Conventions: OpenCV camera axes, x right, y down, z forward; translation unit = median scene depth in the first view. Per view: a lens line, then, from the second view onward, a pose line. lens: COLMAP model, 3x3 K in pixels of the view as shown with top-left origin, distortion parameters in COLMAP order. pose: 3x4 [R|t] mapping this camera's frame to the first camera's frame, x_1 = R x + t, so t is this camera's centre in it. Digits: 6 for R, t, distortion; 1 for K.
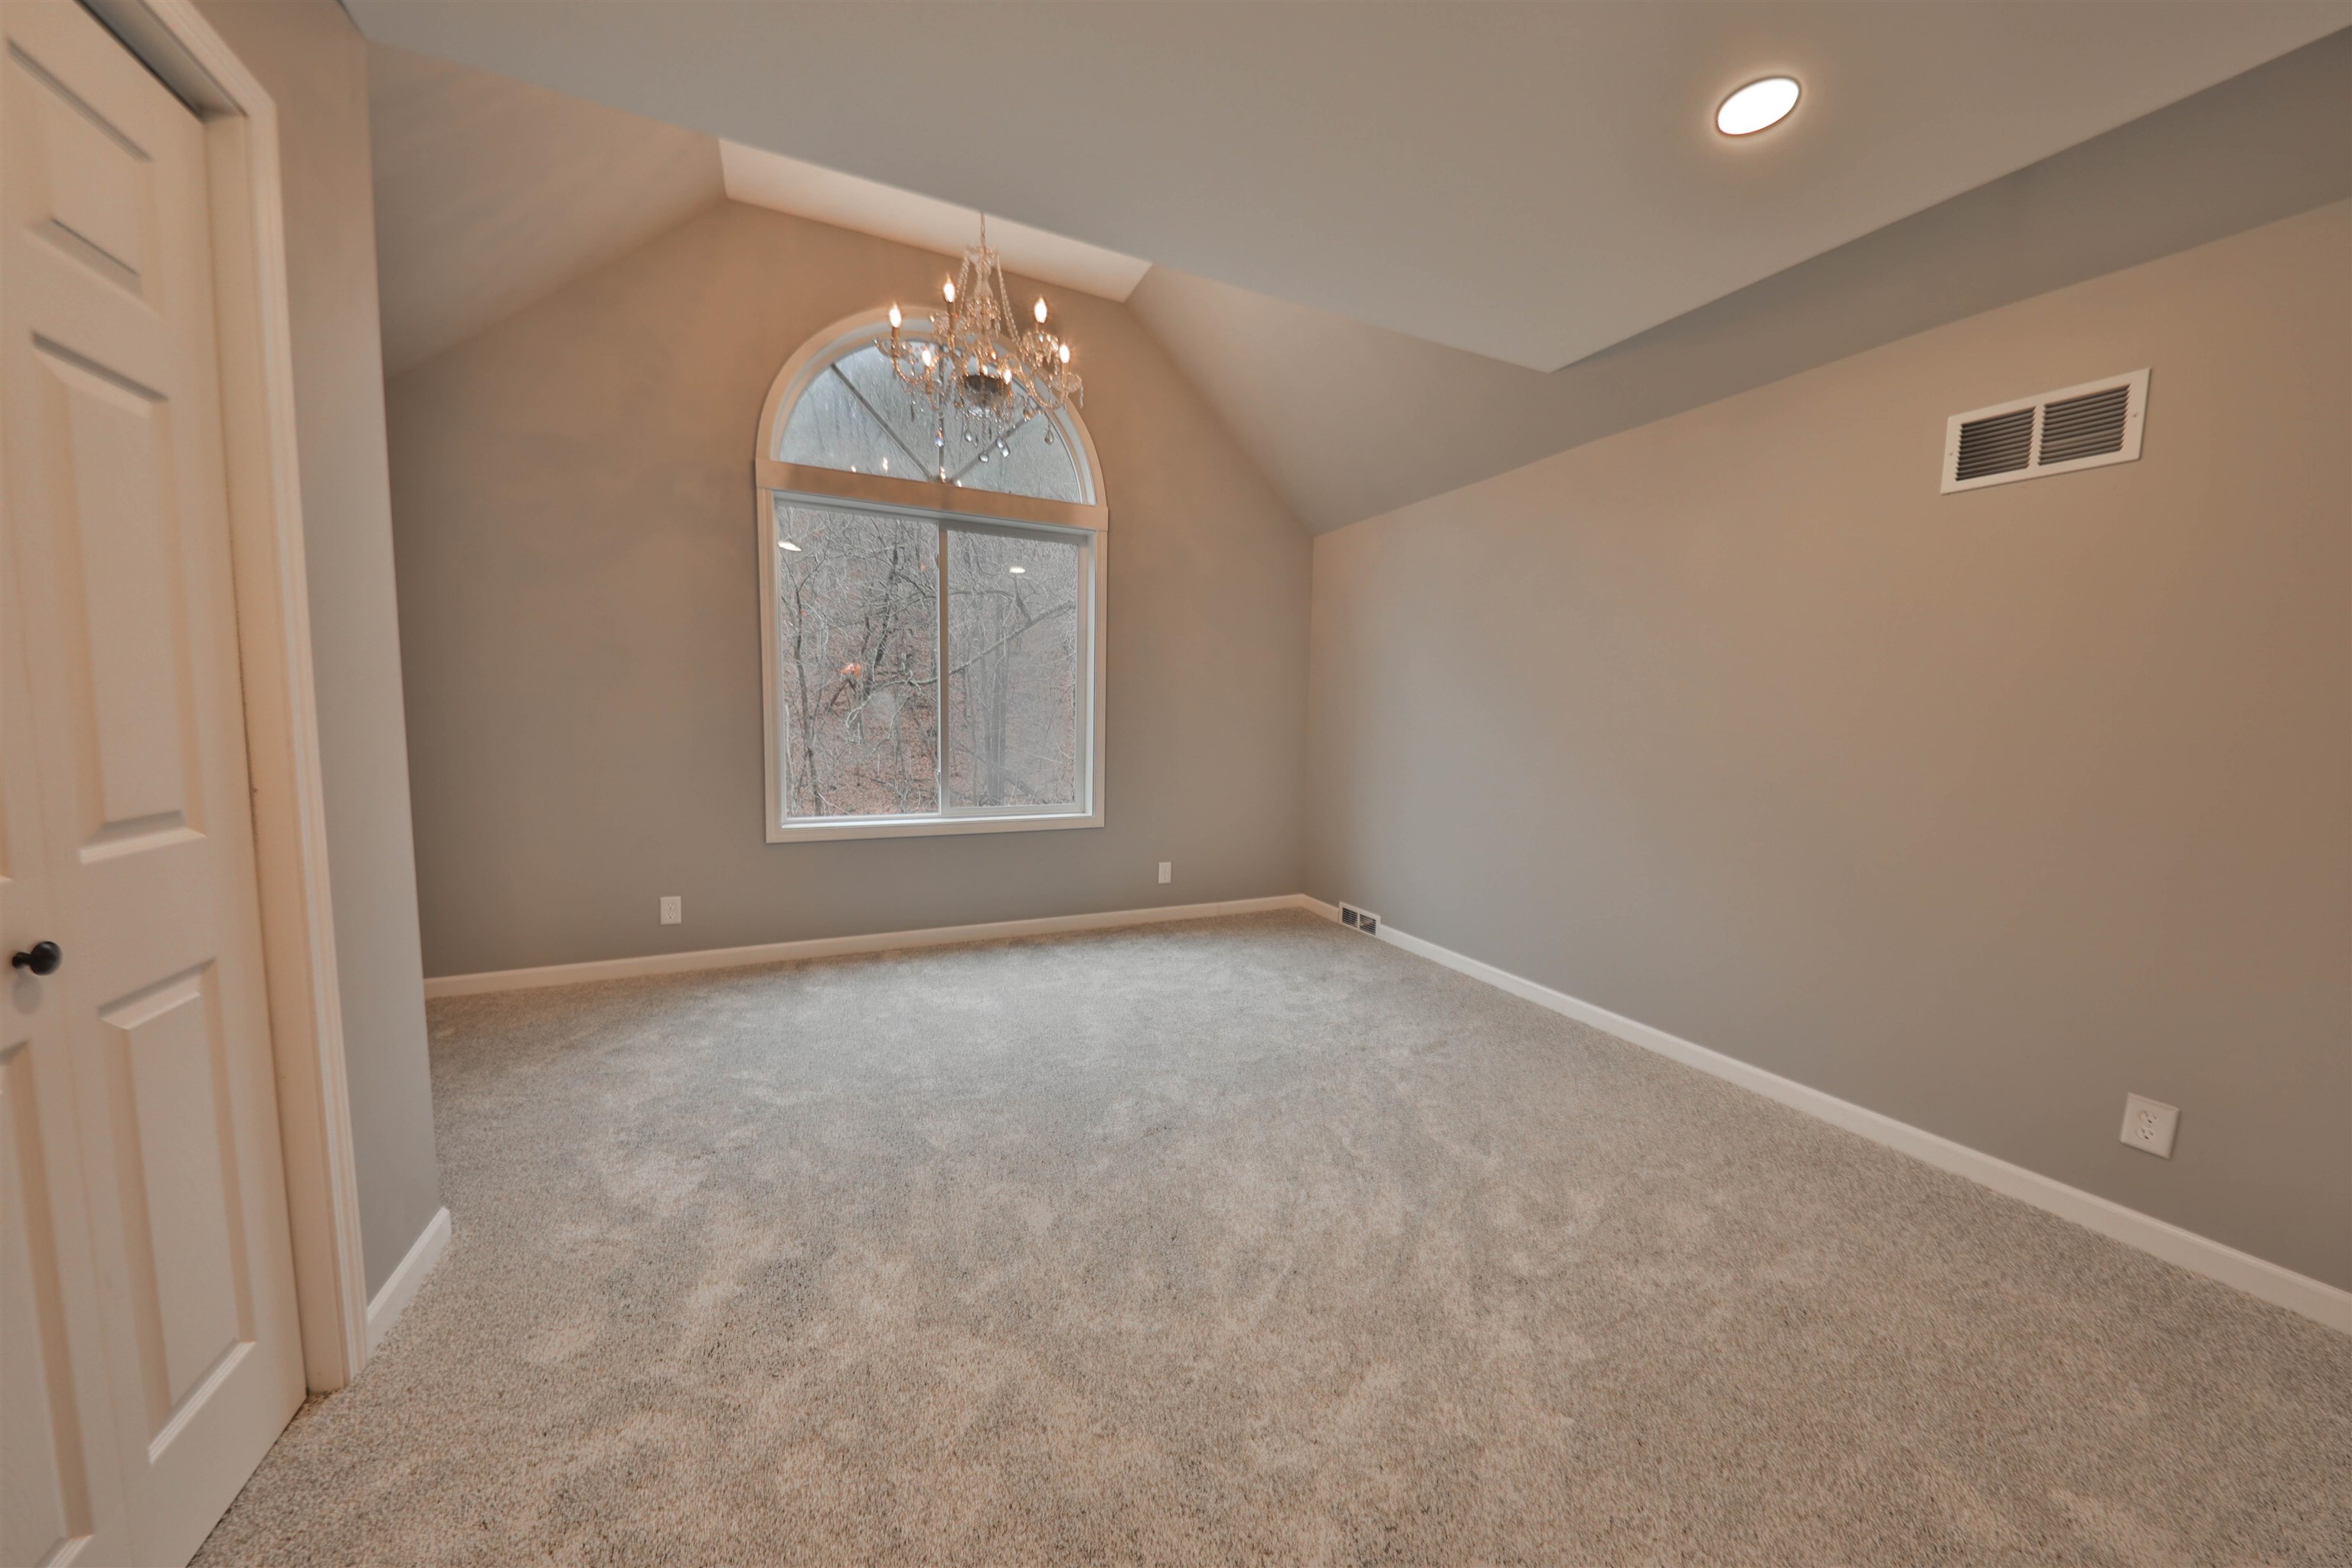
lens RADIAL K [[786.3, 0, 1166.5], [0, 786.3, 786.6], [0, 0, 1]] dist [0.001120, -0.003160]
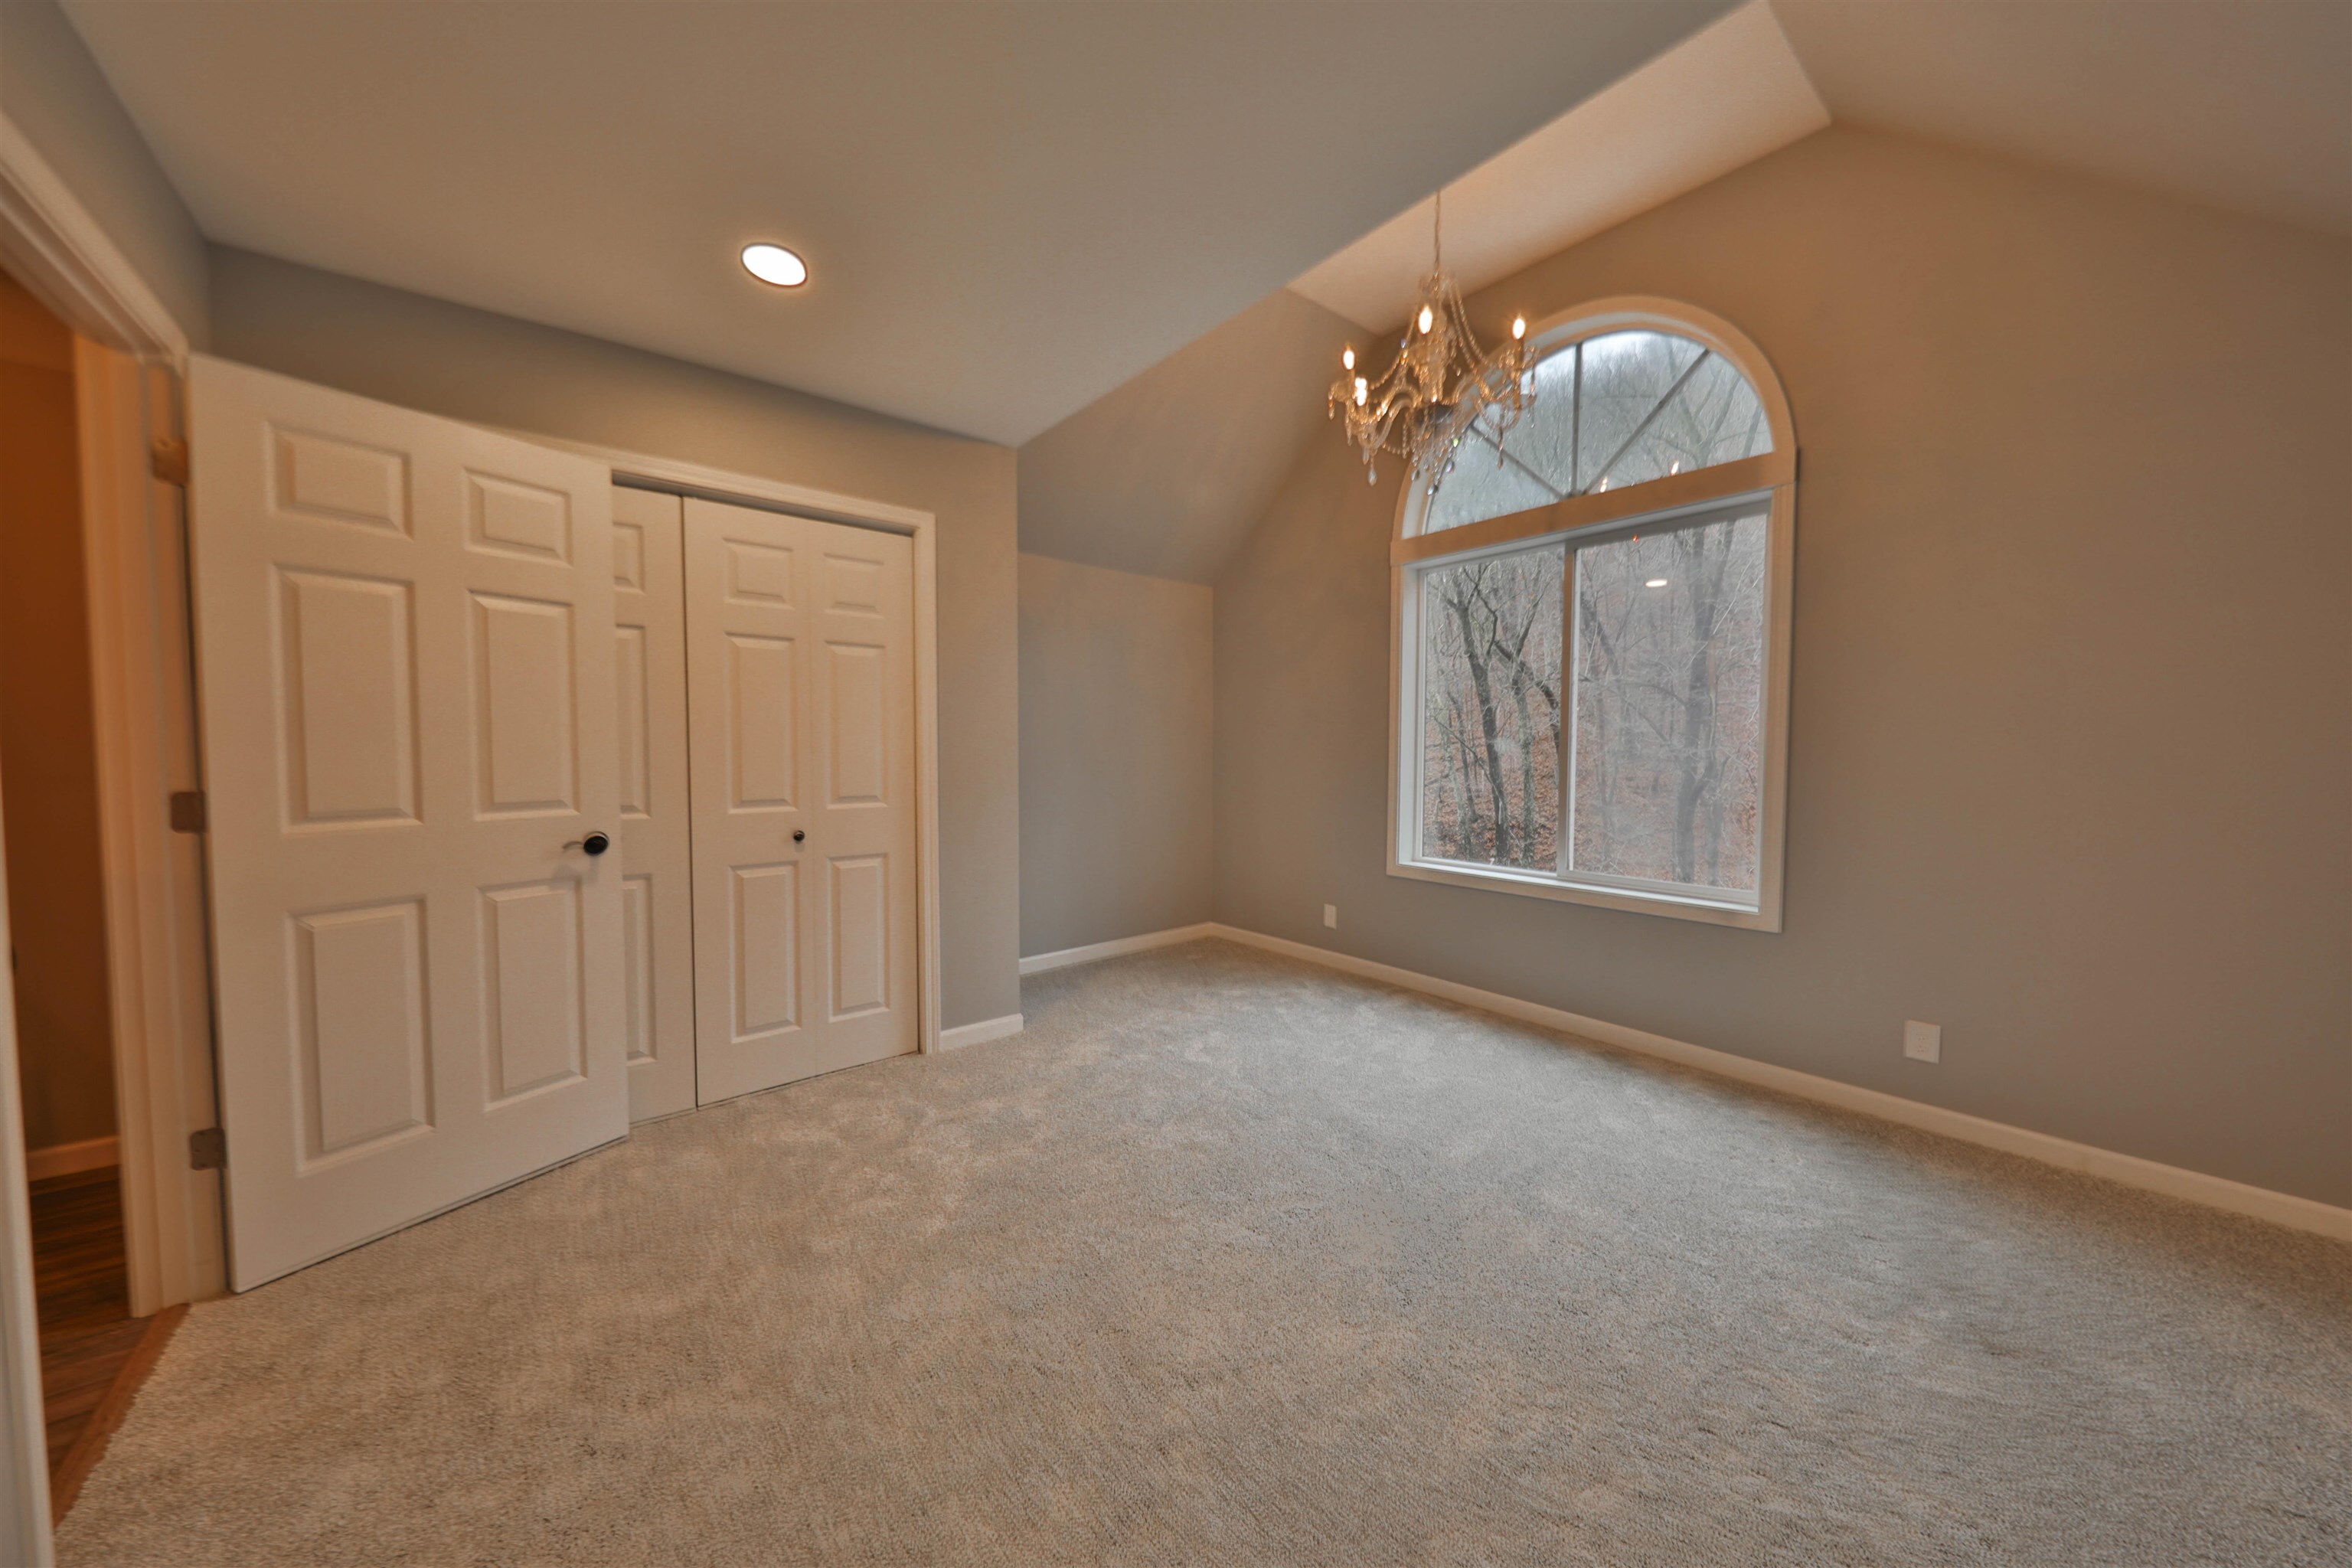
lens RADIAL K [[786.3, 0, 1170.5], [0, 786.3, 784.6], [0, 0, 1]] dist [0.001120, -0.003160]
pose [[0.231969, 0.024058, -0.972426, 0.515851], [-0.087706, 0.996139, 0.003723, -0.034080], [0.968761, 0.084423, 0.233184, 0.422819]]
